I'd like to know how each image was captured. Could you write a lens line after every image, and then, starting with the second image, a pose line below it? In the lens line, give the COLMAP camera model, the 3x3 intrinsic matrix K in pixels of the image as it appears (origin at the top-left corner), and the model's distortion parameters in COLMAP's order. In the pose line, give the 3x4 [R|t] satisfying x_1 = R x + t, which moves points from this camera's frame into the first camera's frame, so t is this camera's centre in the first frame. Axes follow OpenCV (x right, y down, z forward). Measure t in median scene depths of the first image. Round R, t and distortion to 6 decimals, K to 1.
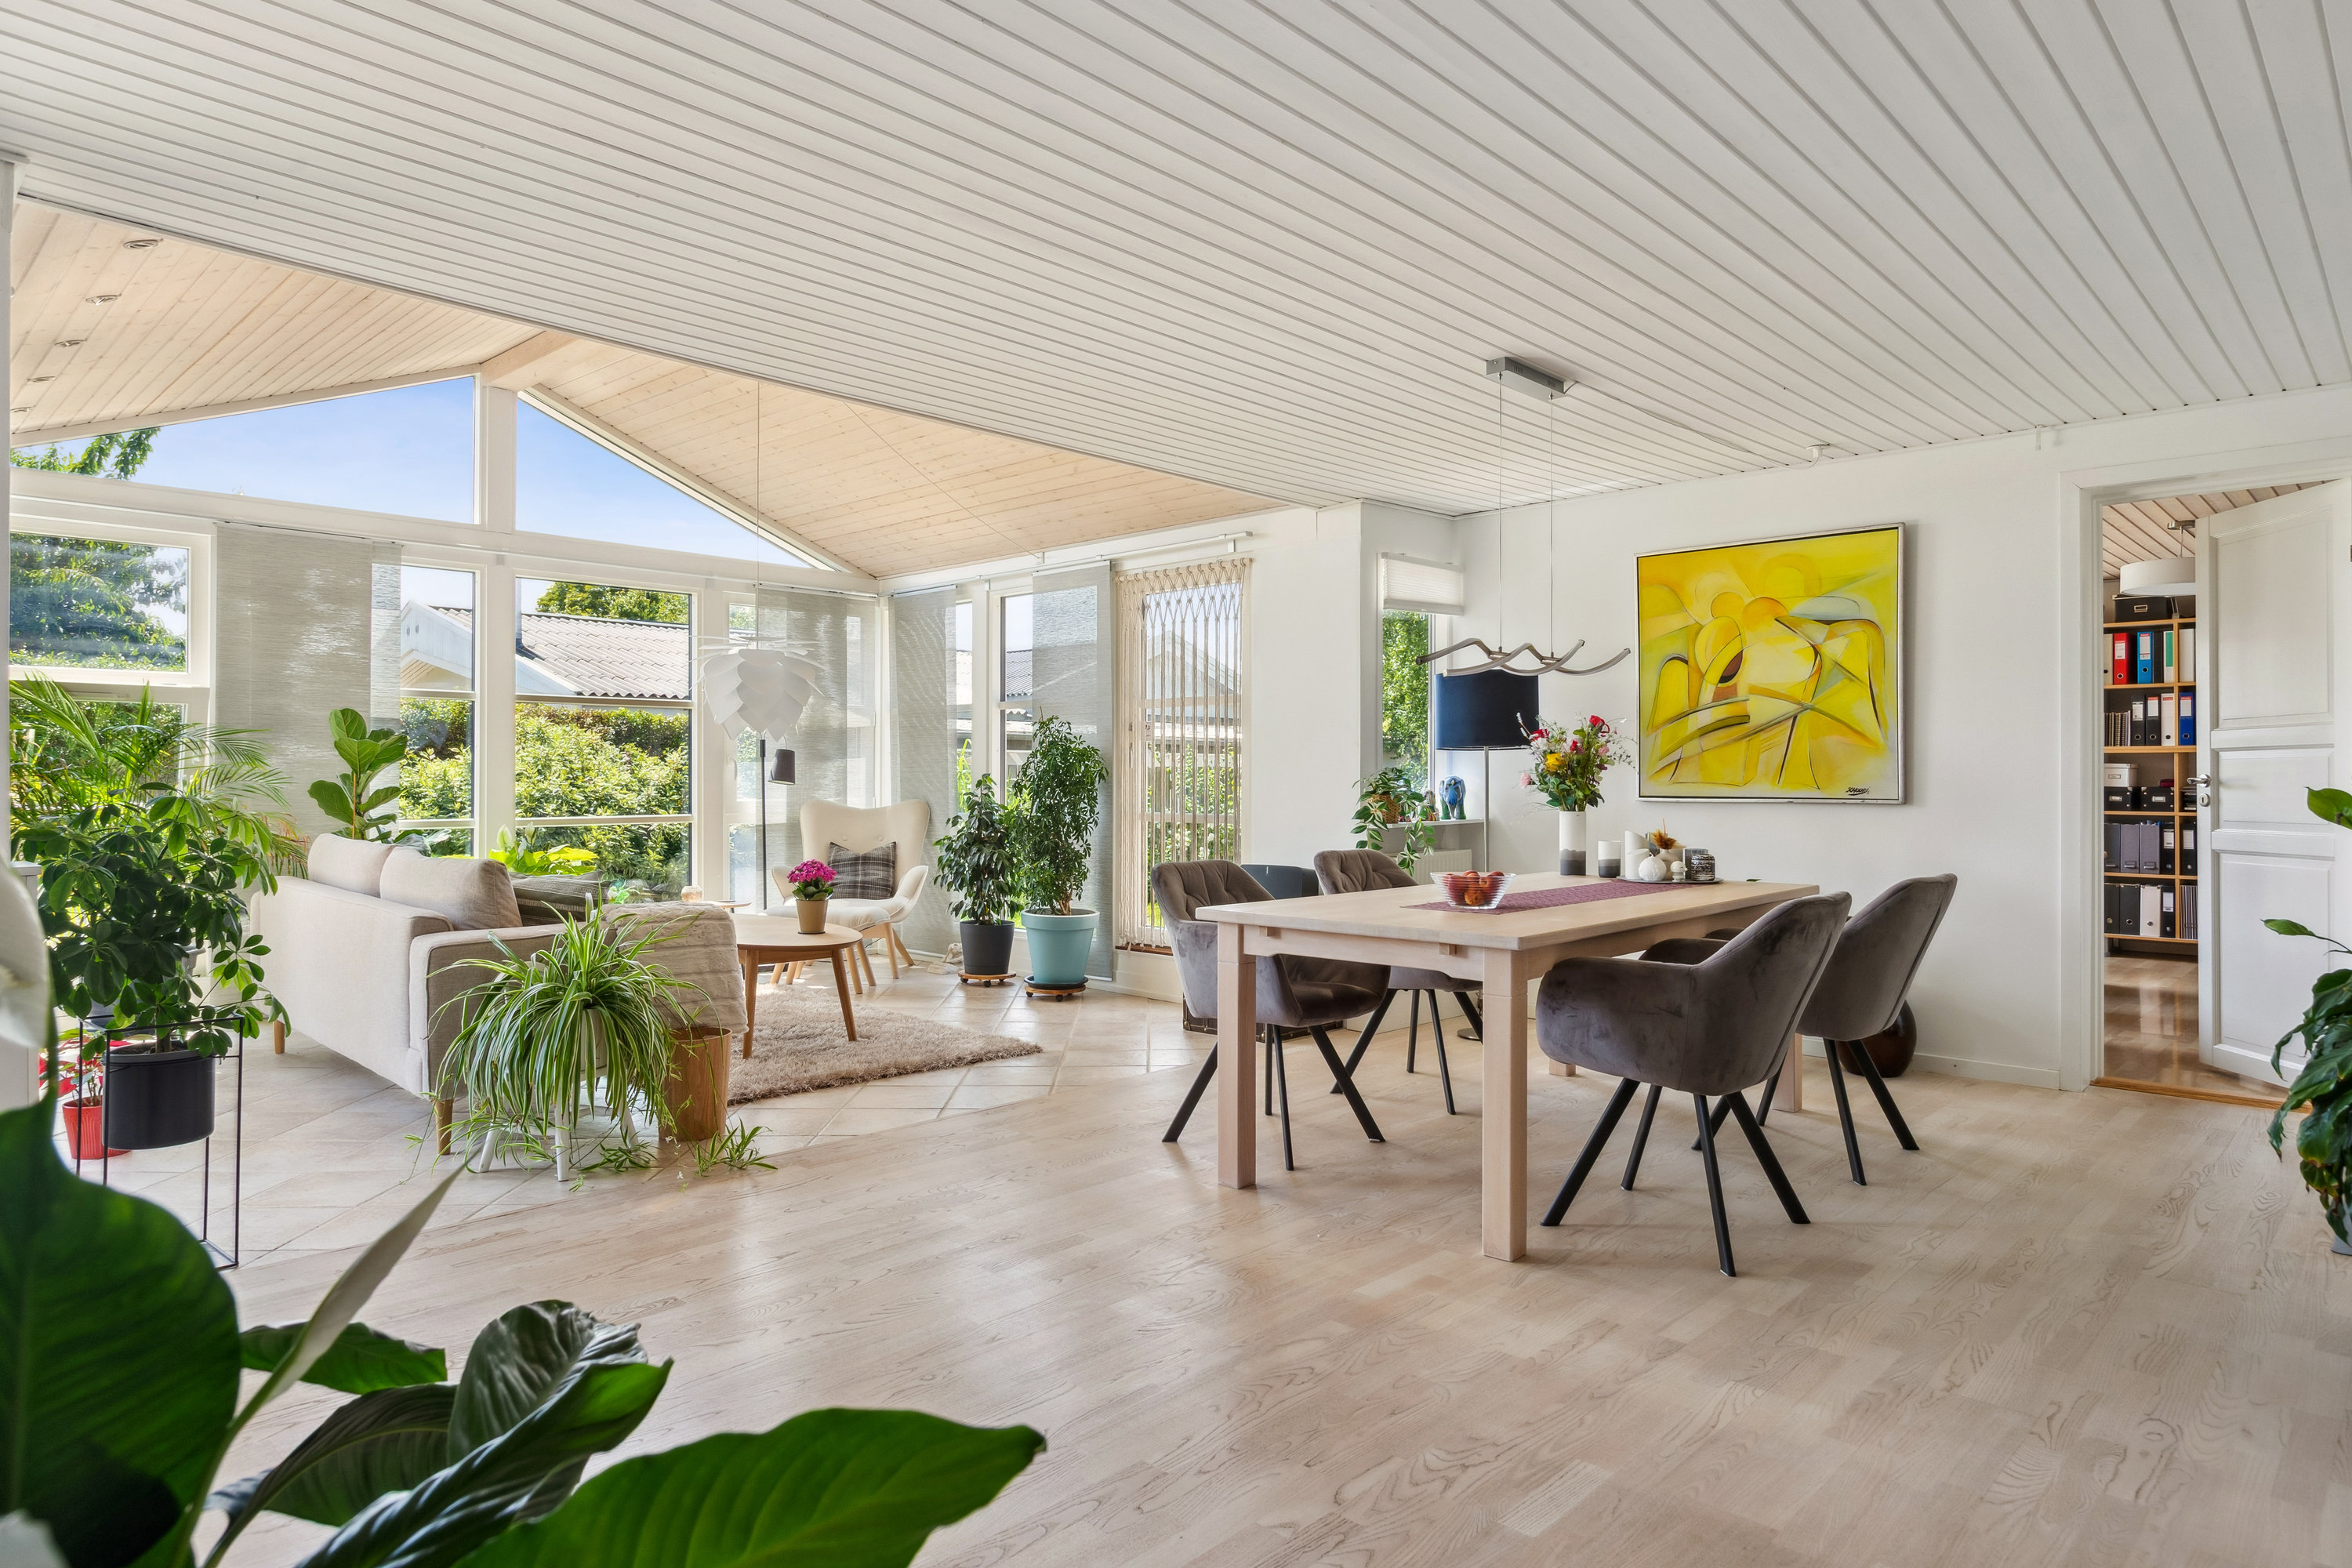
lens RADIAL K [[1362.1, 0, 1179.7], [0, 1362.1, 769.3], [0, 0, 1]] dist [-0.002131, -0.001109]
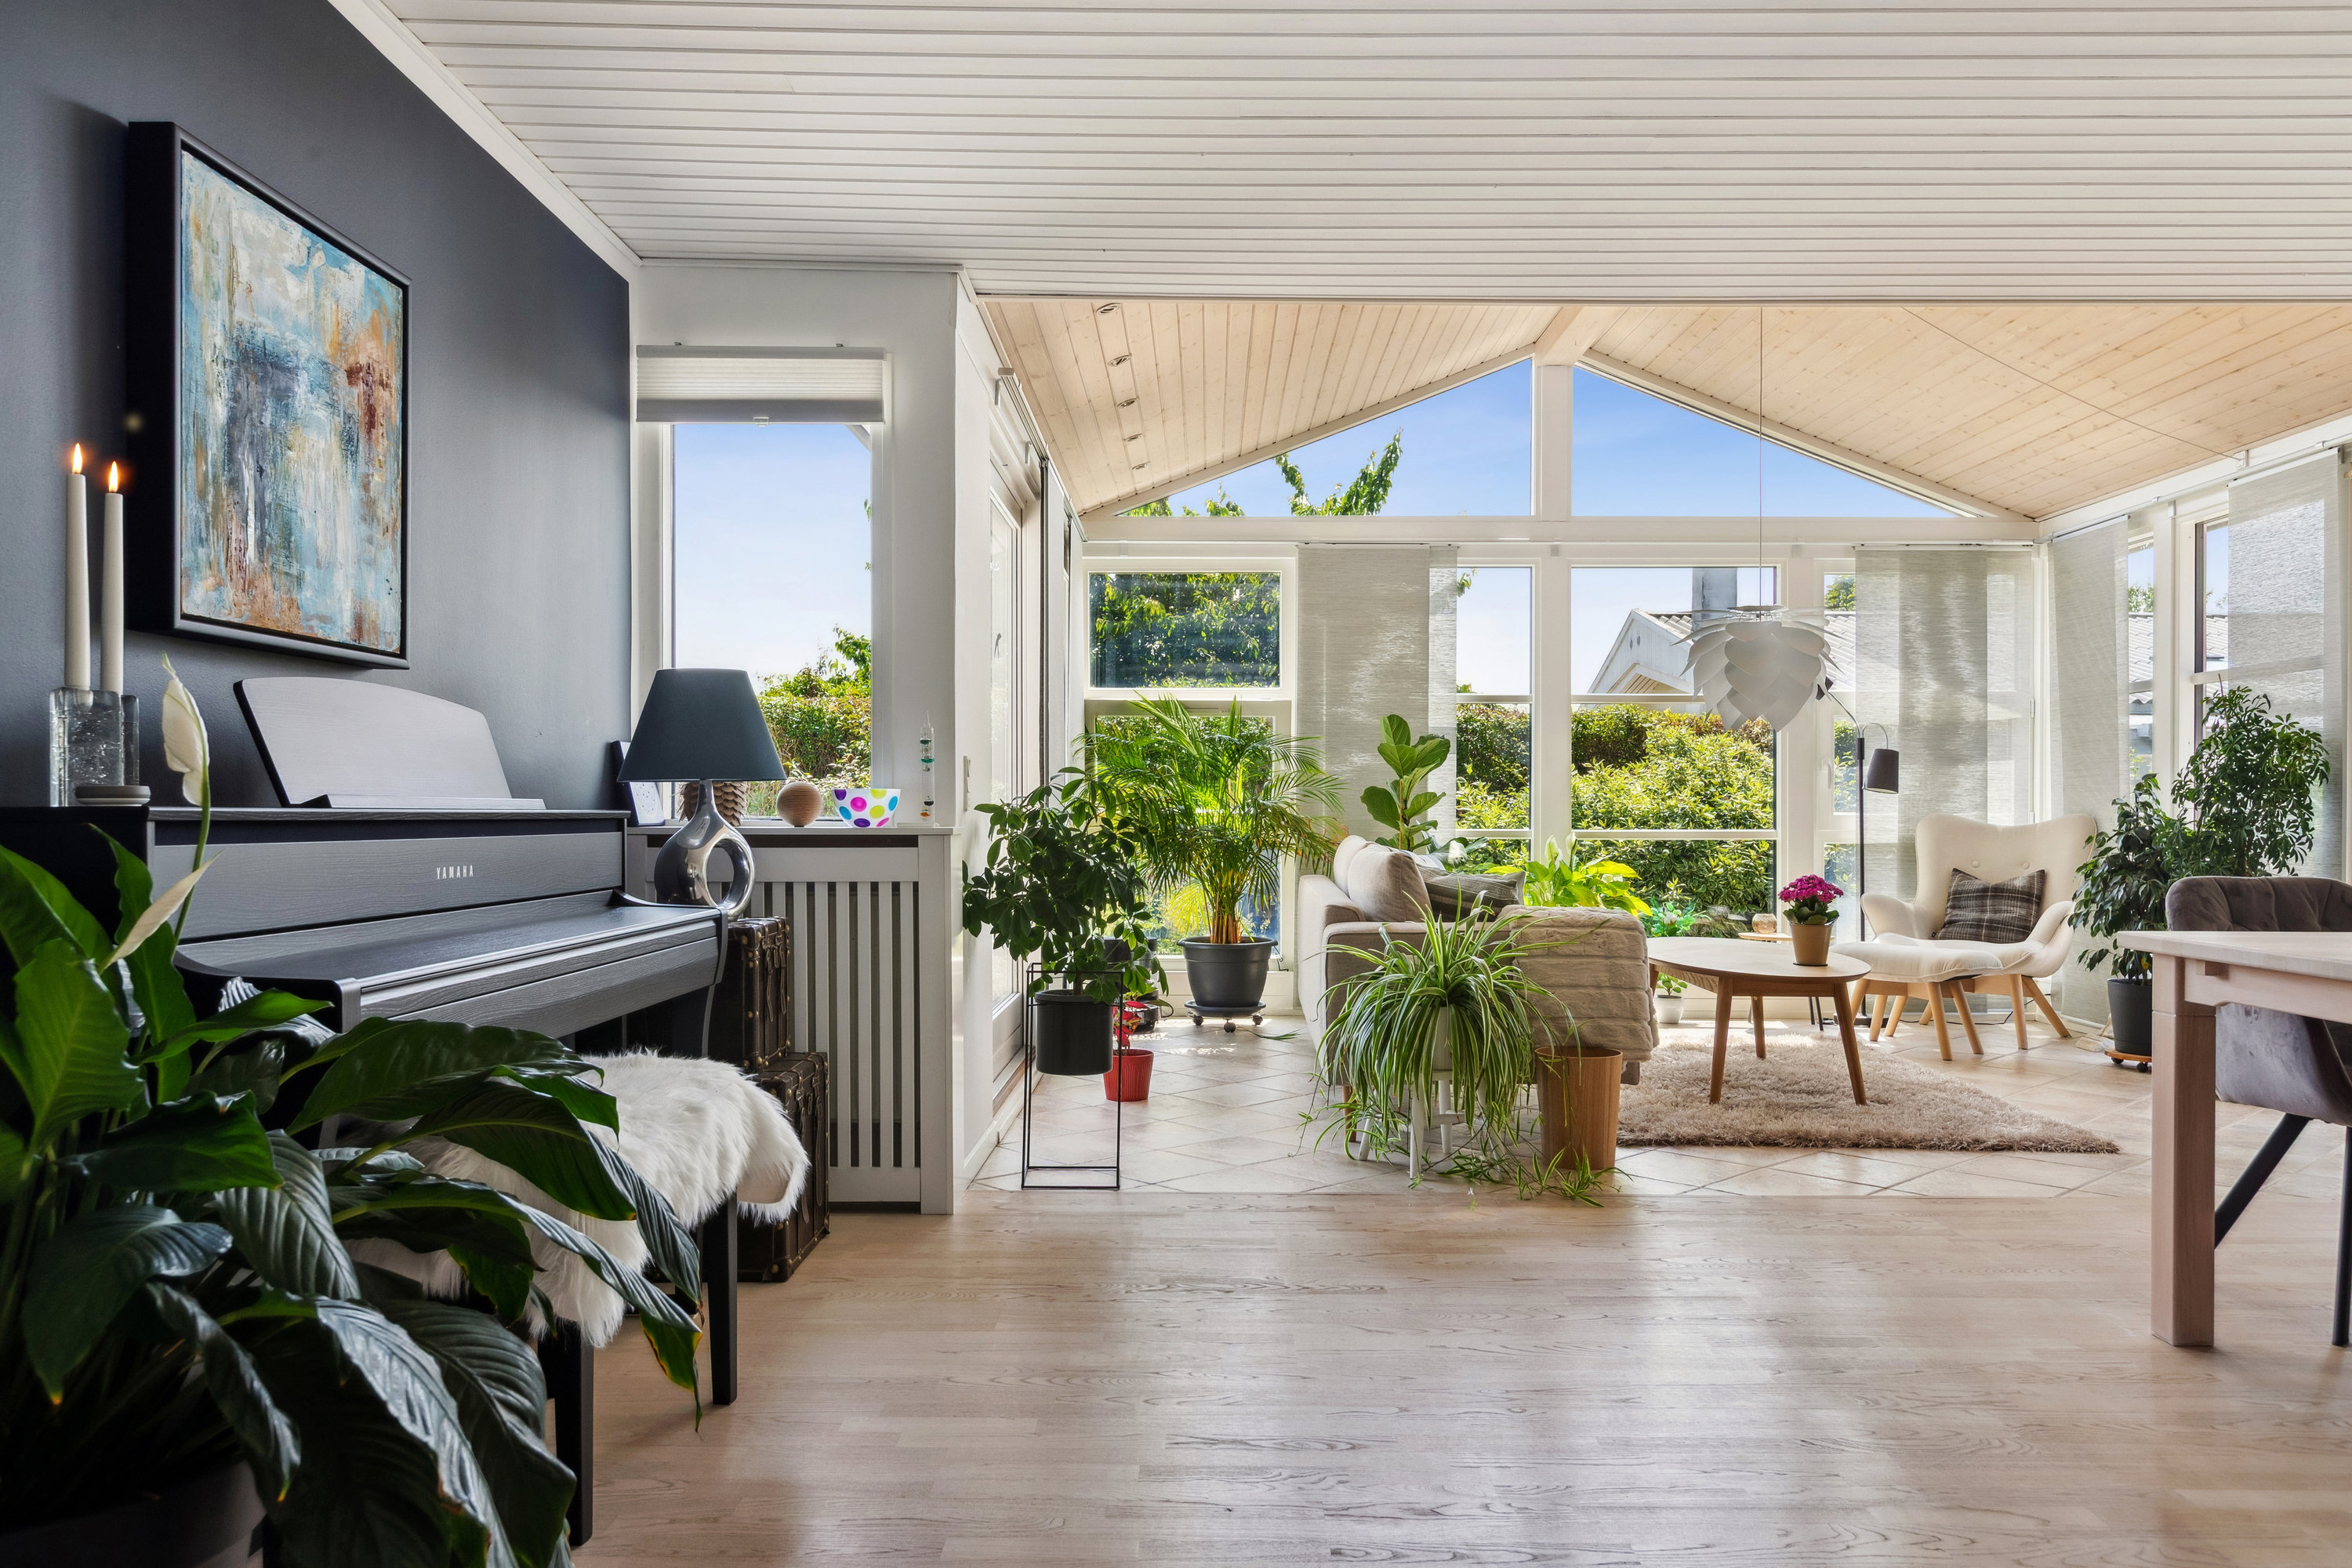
lens RADIAL K [[1675.7, 0, 1187.6], [0, 1675.7, 817.3], [0, 0, 1]] dist [0.007214, -0.012815]
pose [[0.681800, 0.002662, -0.731533, 0.205018], [0.003620, 0.999969, 0.007013, 0.023281], [0.731529, -0.007430, 0.681769, 0.045084]]
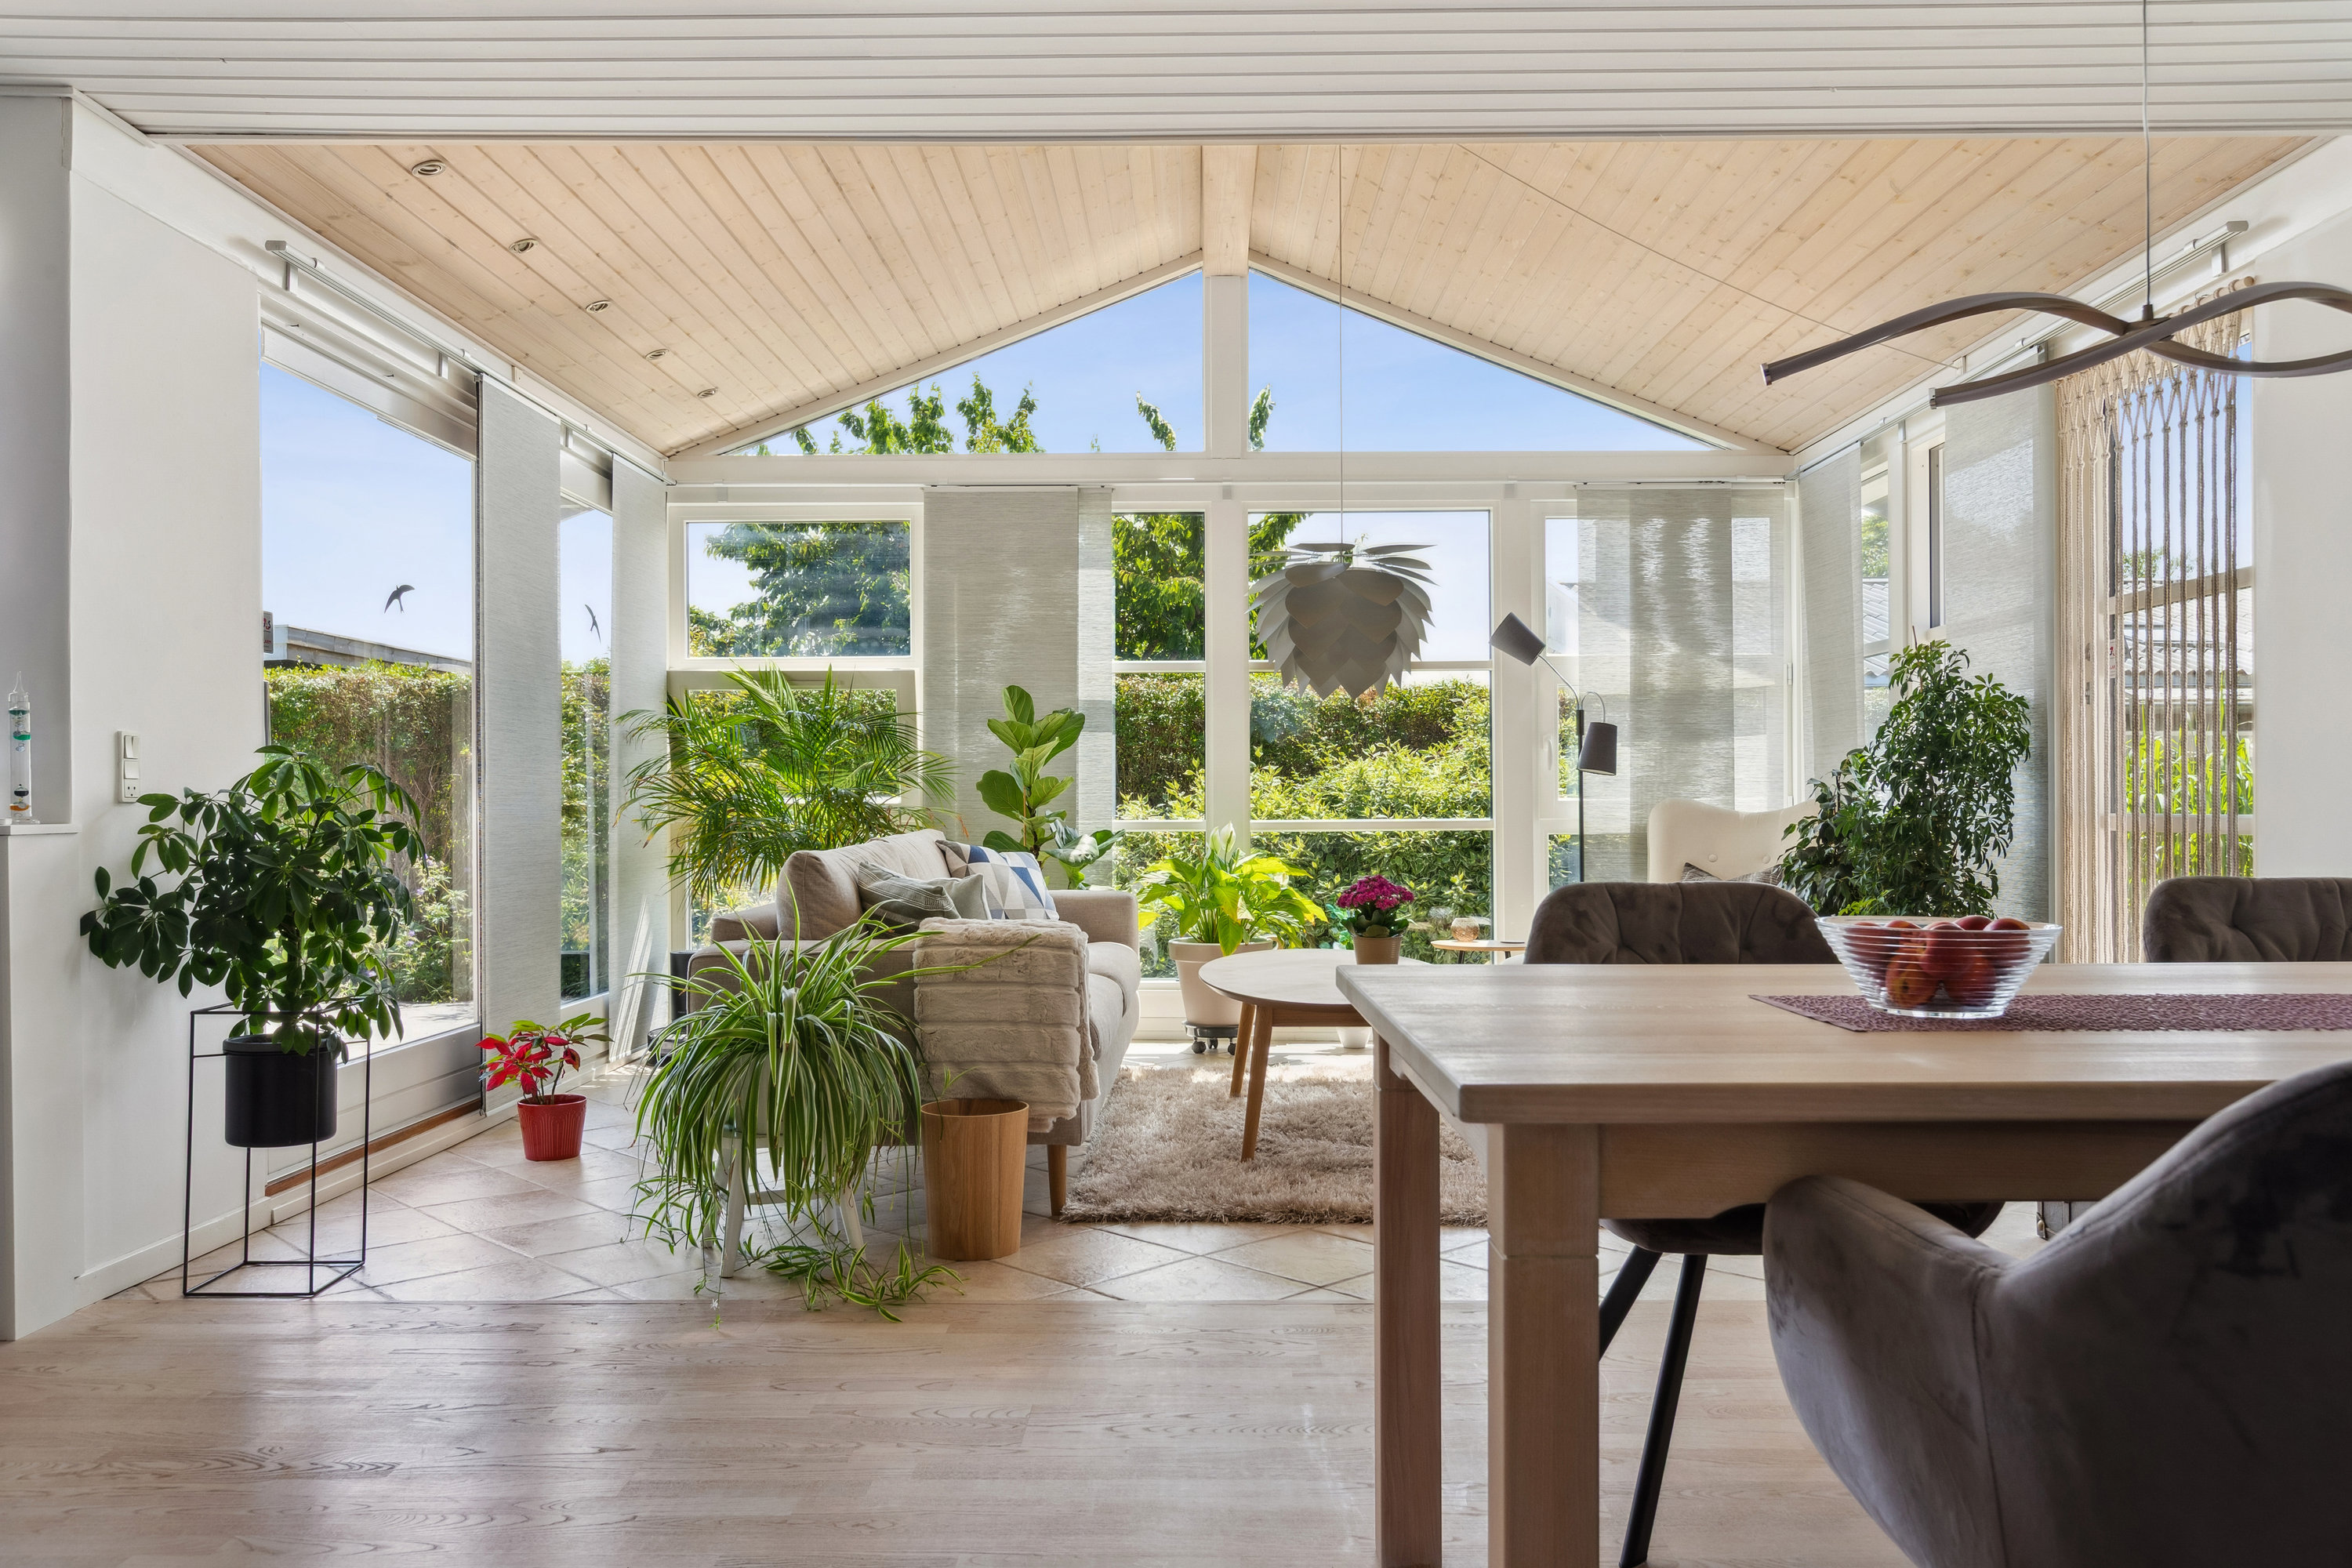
lens RADIAL K [[1764.6, 0, 1181.2], [0, 1764.6, 793.7], [0, 0, 1]] dist [0.006424, -0.001372]
pose [[0.682849, -0.007189, -0.730524, 0.283355], [0.009817, 0.999952, -0.000664, 0.026253], [0.730493, -0.006718, 0.682887, 0.344725]]
